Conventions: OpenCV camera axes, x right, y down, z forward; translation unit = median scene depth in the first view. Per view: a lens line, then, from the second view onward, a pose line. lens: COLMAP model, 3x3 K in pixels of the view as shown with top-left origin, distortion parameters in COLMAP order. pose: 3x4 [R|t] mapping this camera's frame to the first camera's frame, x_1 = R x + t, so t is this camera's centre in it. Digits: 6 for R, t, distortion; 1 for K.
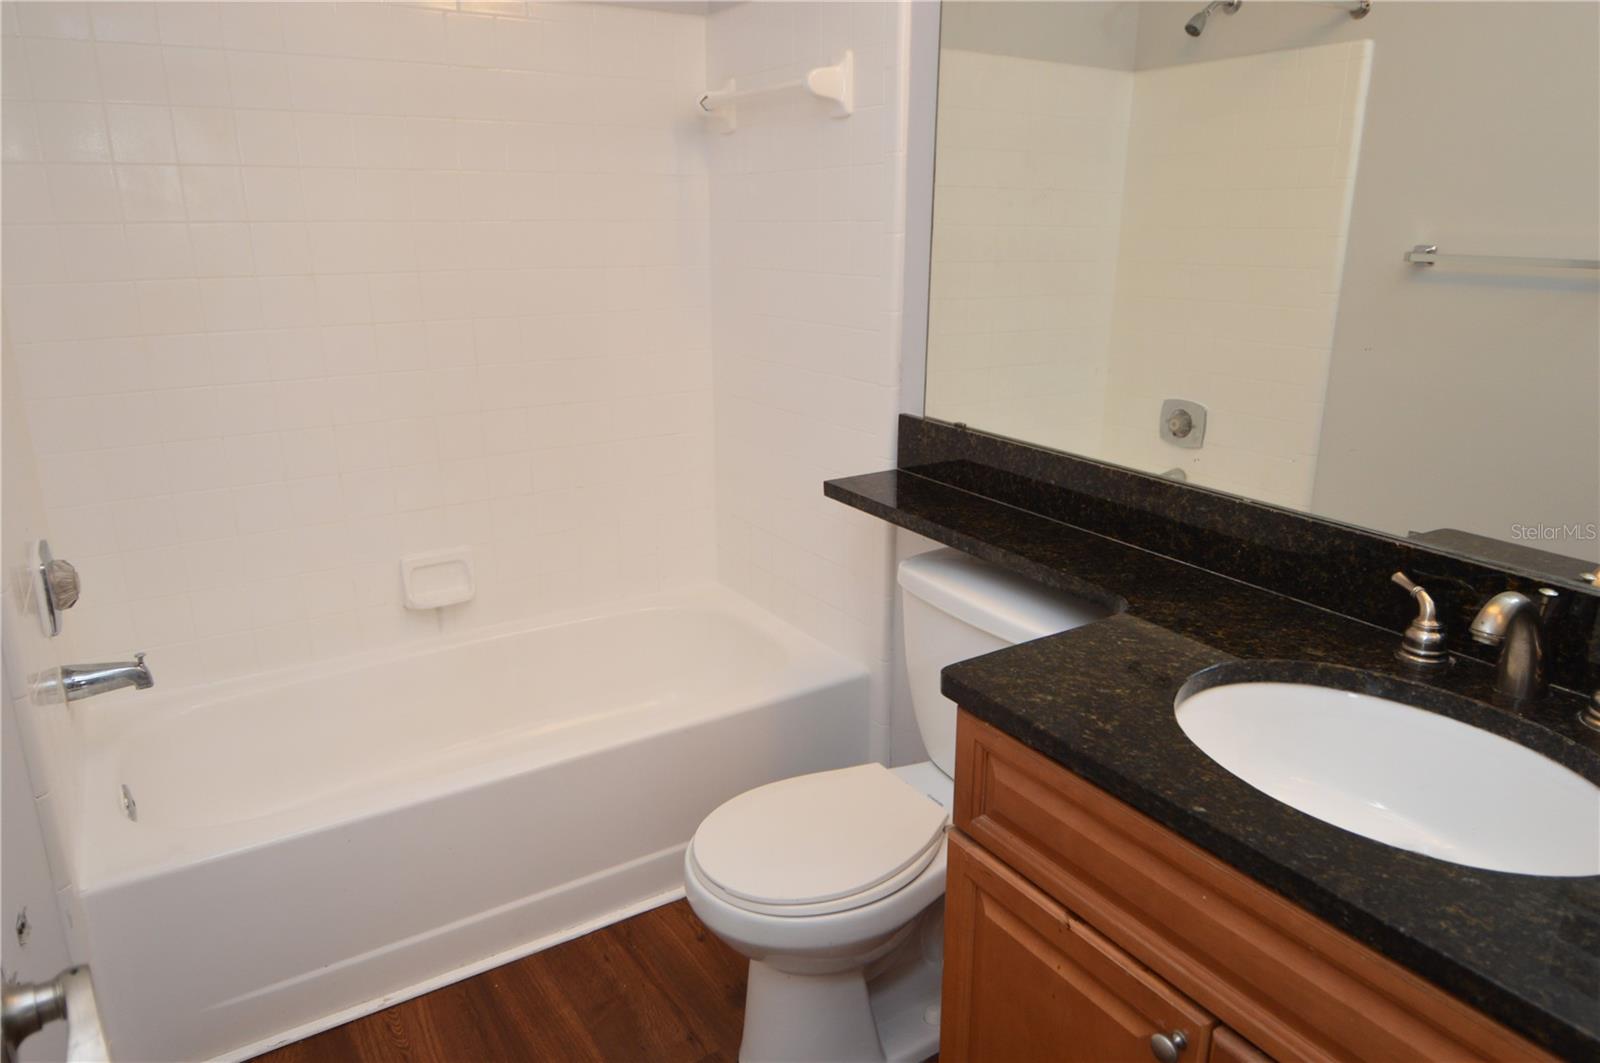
lens RADIAL K [[1052.0, 0, 812.1], [0, 1052.0, 522.9], [0, 0, 1]] dist [0.027247, -0.039582]
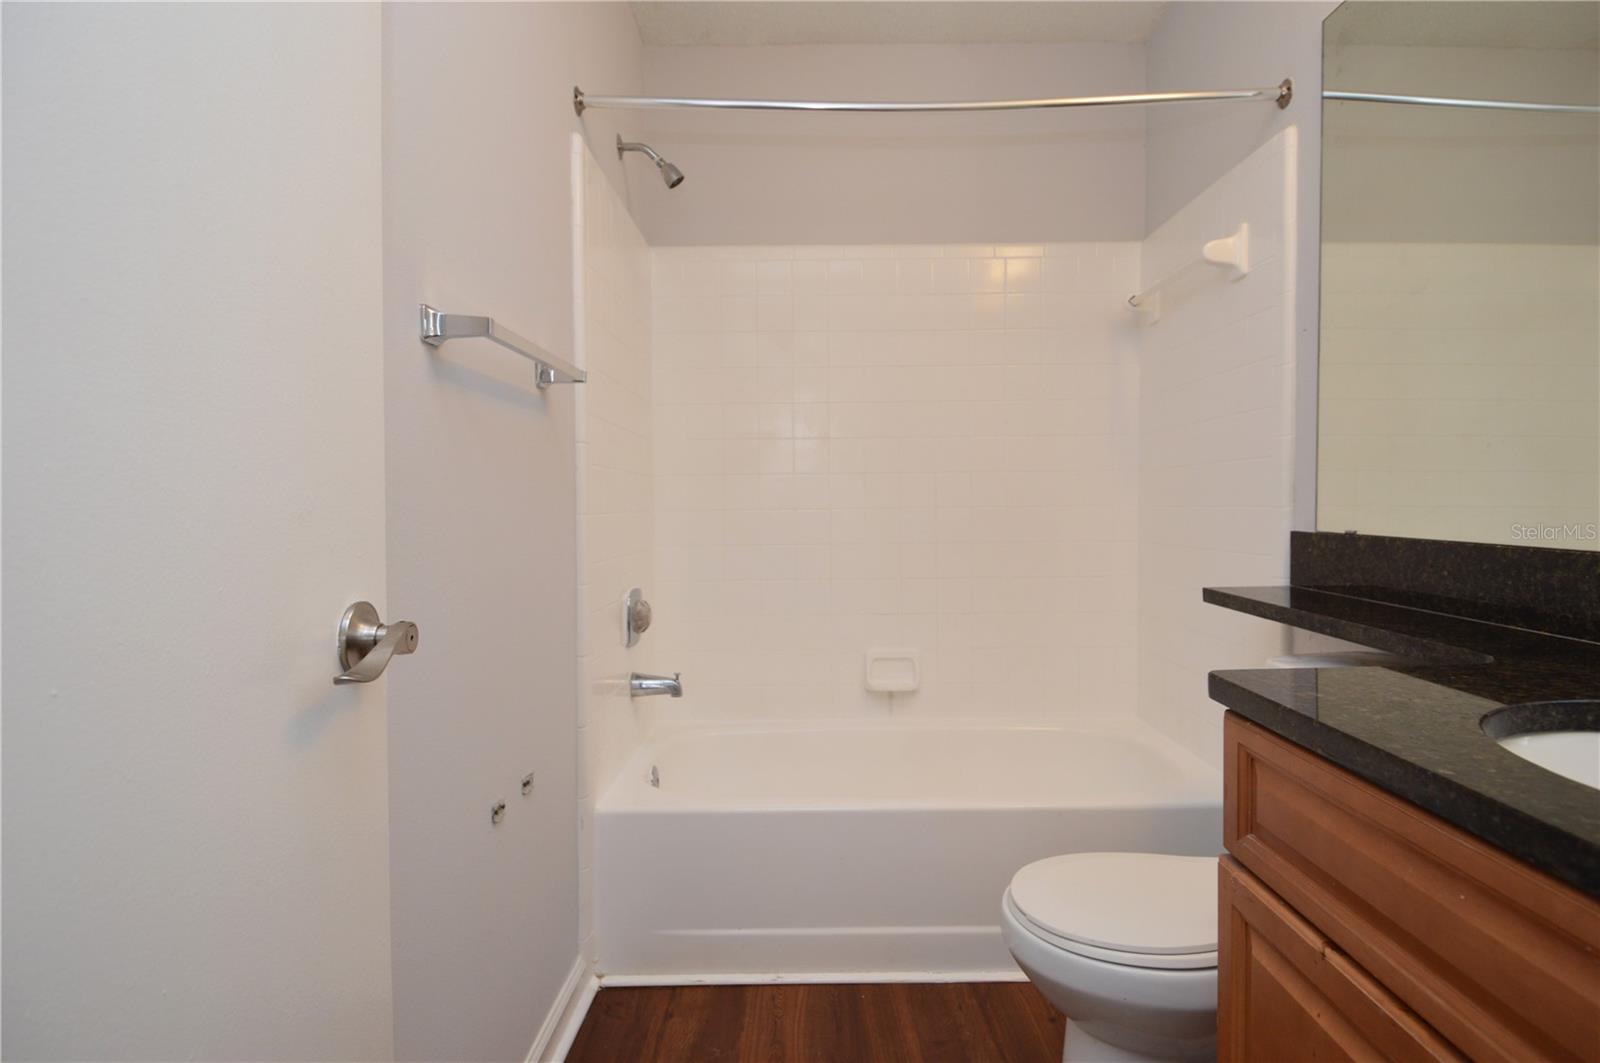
lens RADIAL K [[850.5, 0, 810.2], [0, 850.5, 524.9], [0, 0, 1]] dist [0.022302, -0.031563]
pose [[0.840073, 0.005650, -0.542444, 0.206069], [-0.142826, 0.966969, -0.211119, 0.195721], [0.523333, 0.254830, 0.813132, 0.113082]]
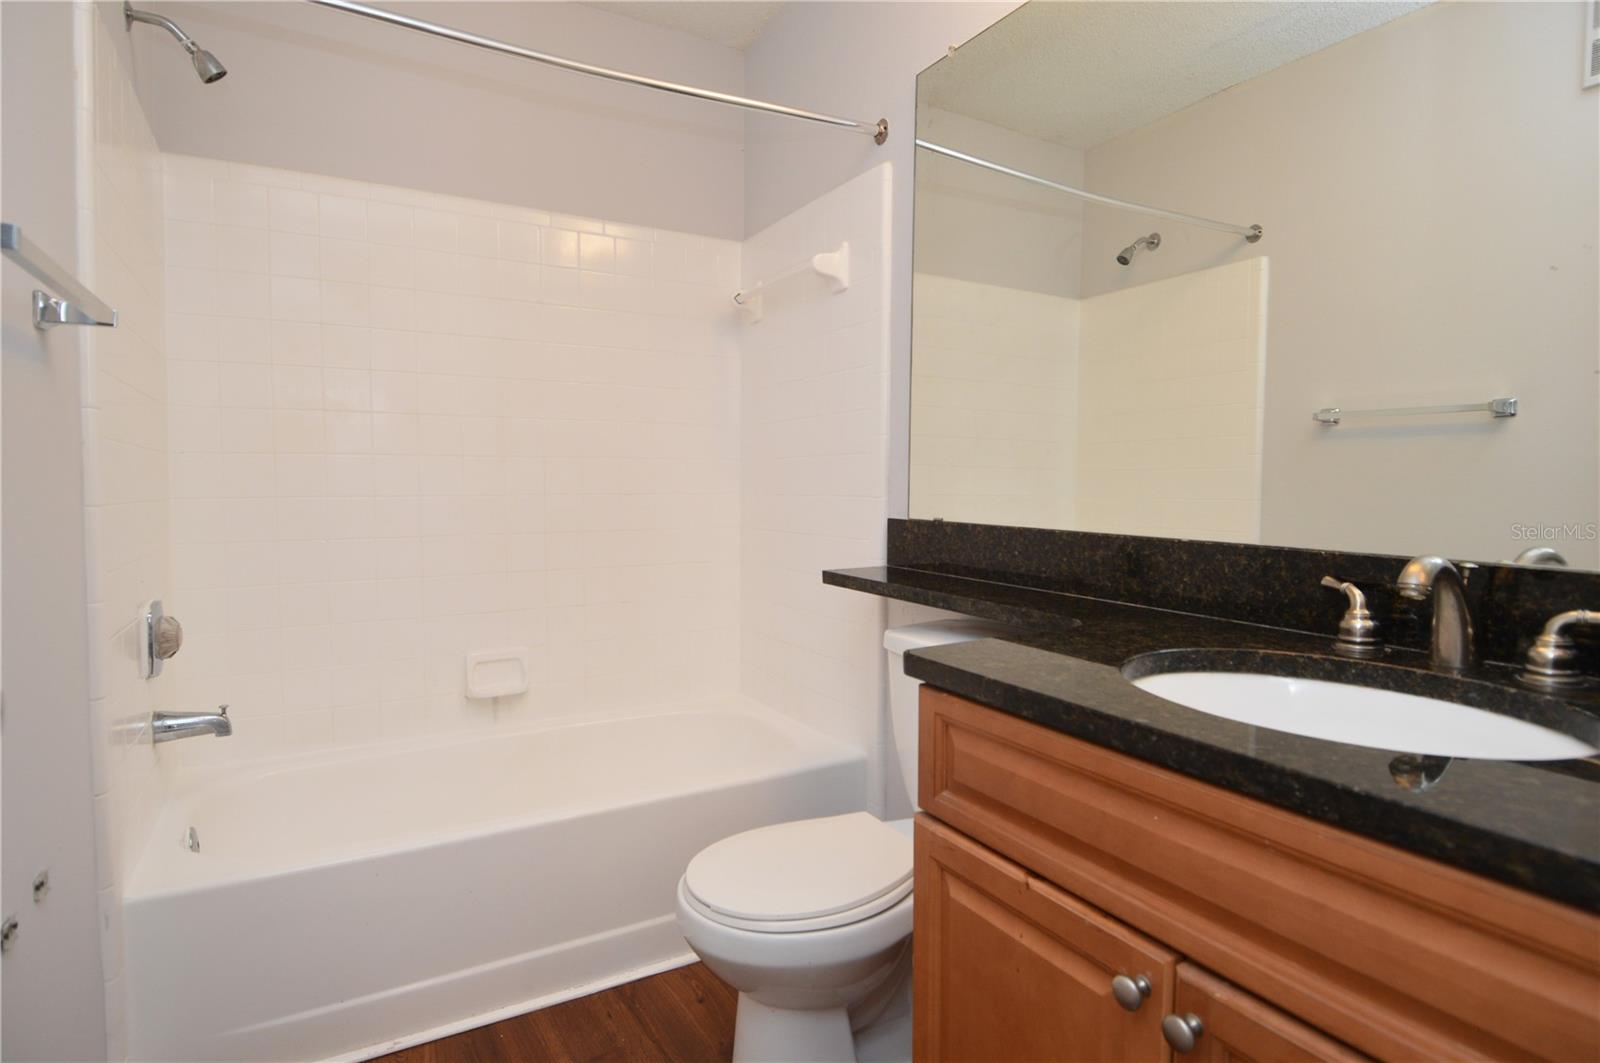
lens RADIAL K [[854.6, 0, 811.8], [0, 854.6, 526.5], [0, 0, 1]] dist [0.024000, -0.033695]
pose [[0.999084, 0.002448, -0.042711, 0.056389], [-0.012276, 0.972783, -0.231394, 0.188542], [0.040982, 0.231707, 0.971922, 0.097096]]
